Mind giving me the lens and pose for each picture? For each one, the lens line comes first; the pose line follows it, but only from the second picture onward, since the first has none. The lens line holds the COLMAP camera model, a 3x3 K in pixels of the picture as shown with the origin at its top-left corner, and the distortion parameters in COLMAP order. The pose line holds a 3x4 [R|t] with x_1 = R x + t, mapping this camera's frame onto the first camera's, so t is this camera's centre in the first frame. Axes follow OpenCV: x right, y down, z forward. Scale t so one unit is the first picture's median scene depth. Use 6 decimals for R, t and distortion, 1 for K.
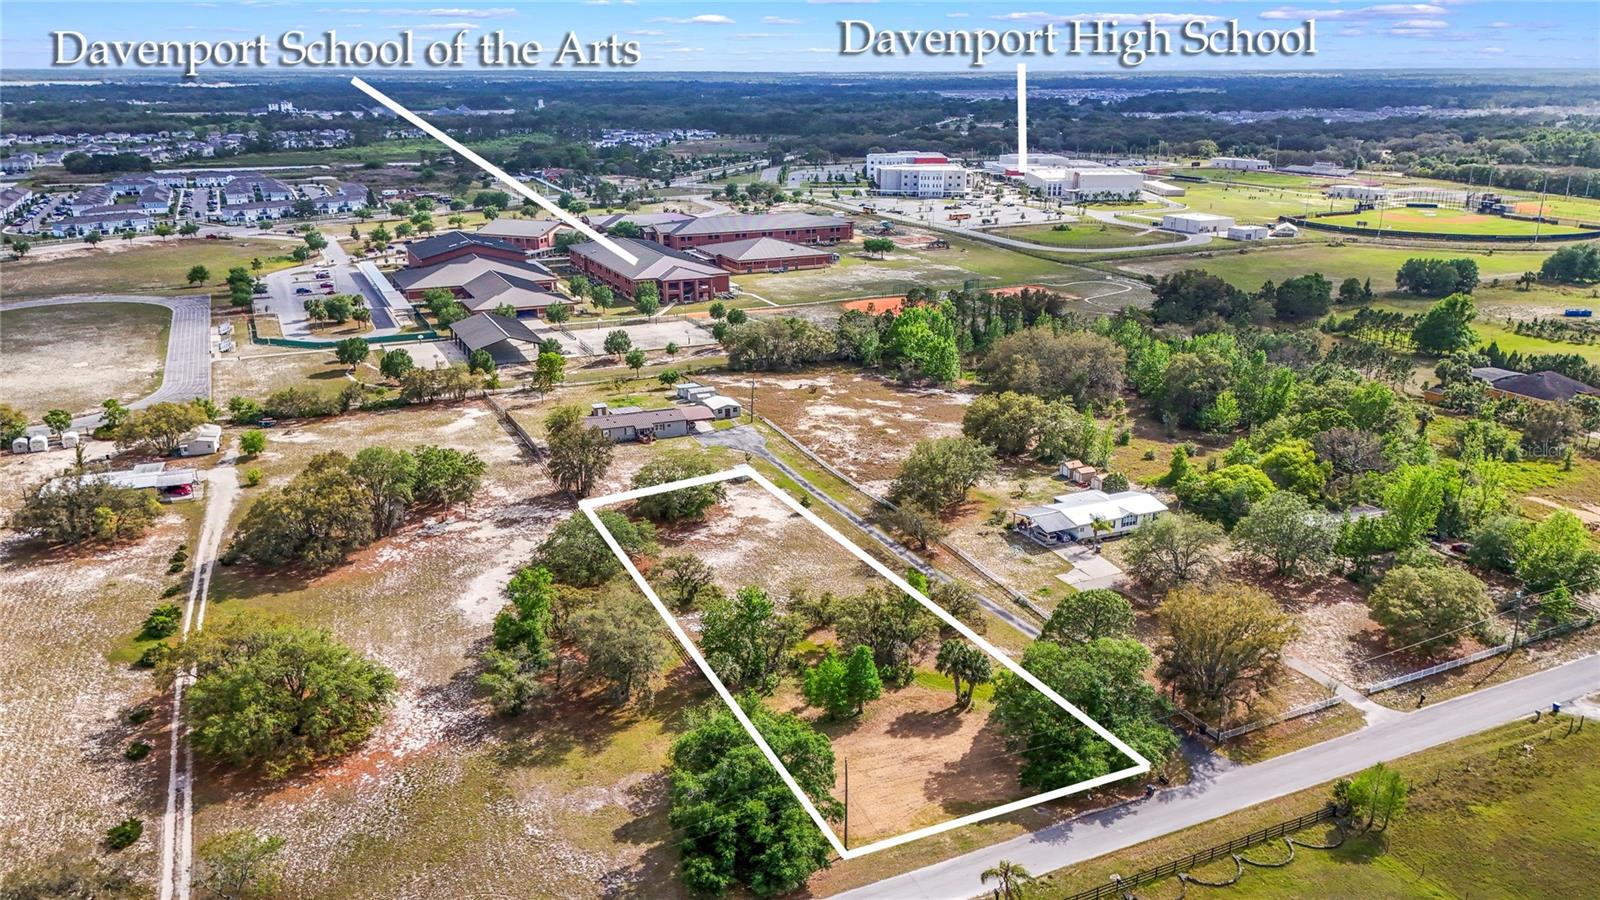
lens RADIAL K [[1191.8, 0, 794.1], [0, 1191.8, 427.8], [0, 0, 1]] dist [0.082279, -0.089471]
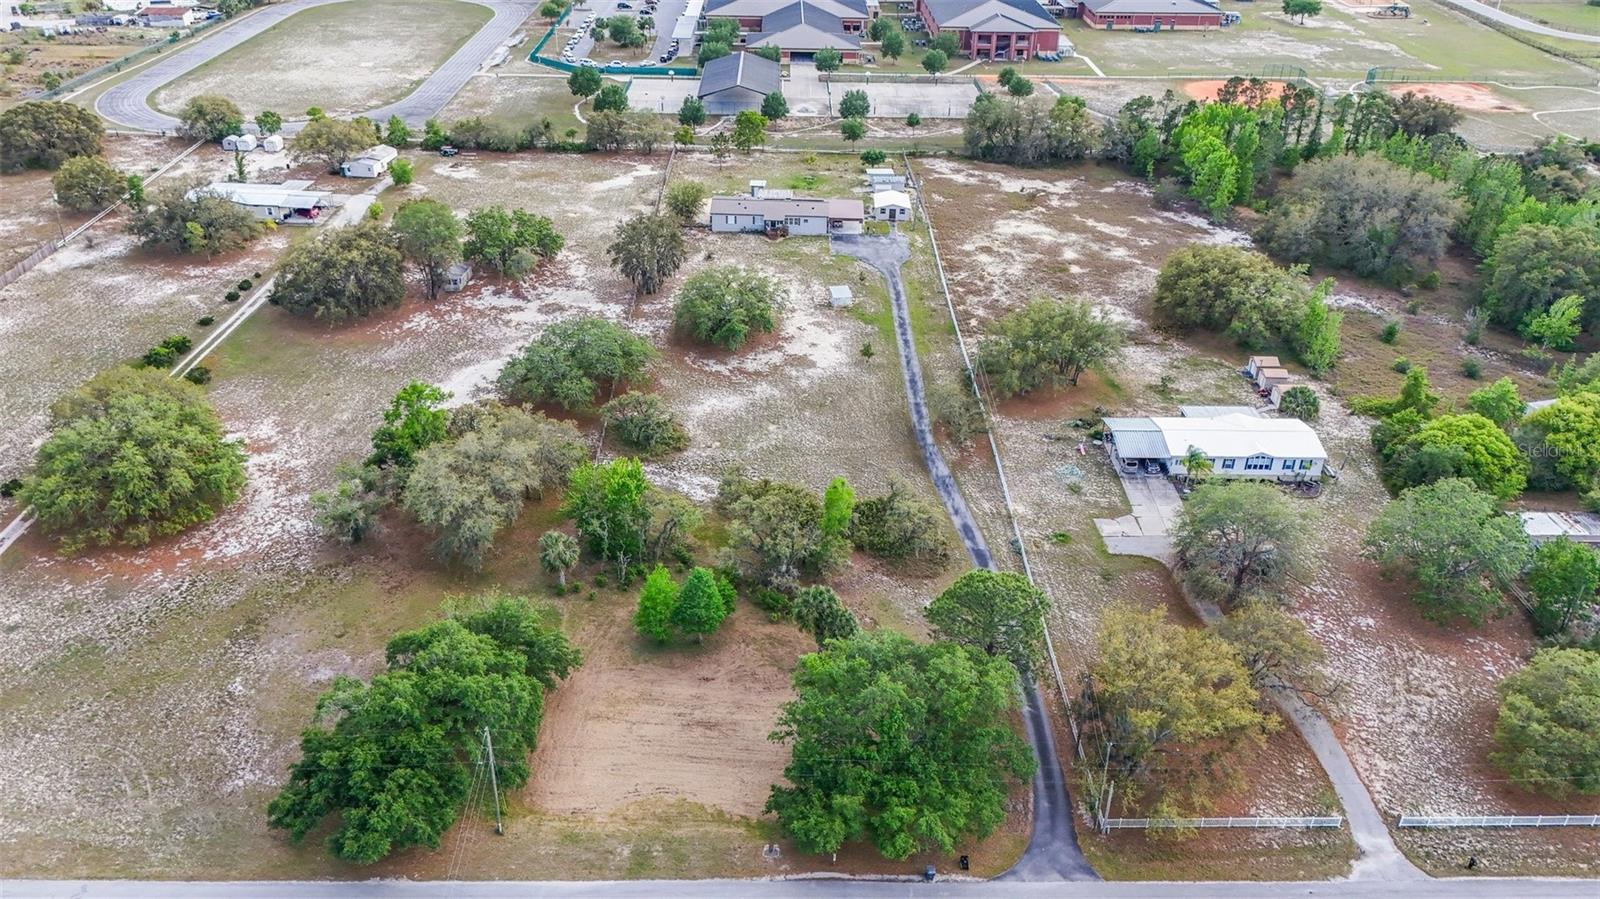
lens RADIAL K [[1203.8, 0, 793.9], [0, 1203.8, 444.1], [0, 0, 1]] dist [0.064407, -0.056717]
pose [[0.910851, 0.219374, -0.349607, 0.231074], [-0.136017, 0.959277, 0.247561, -0.063148], [0.389678, -0.177938, 0.903598, 0.196443]]
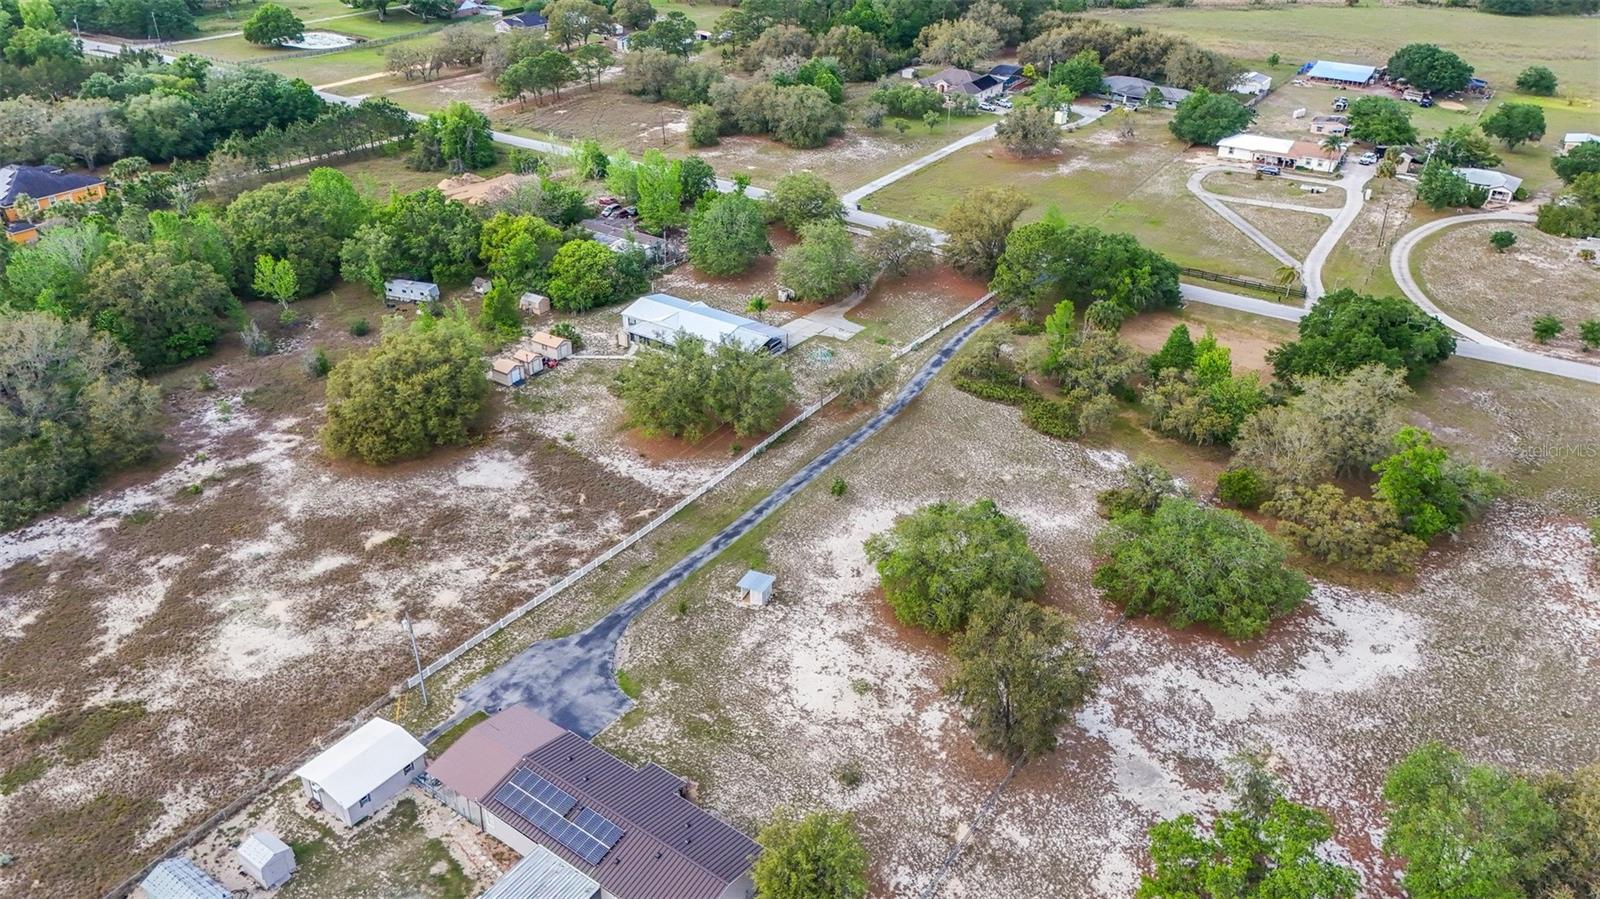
lens RADIAL K [[1170.1, 0, 796.5], [0, 1170.1, 450.3], [0, 0, 1]] dist [0.065295, -0.060295]
pose [[-0.520202, -0.430210, 0.737773, -0.395162], [0.236982, 0.757223, 0.608648, -0.312204], [-0.820506, 0.491459, -0.291957, 1.046564]]
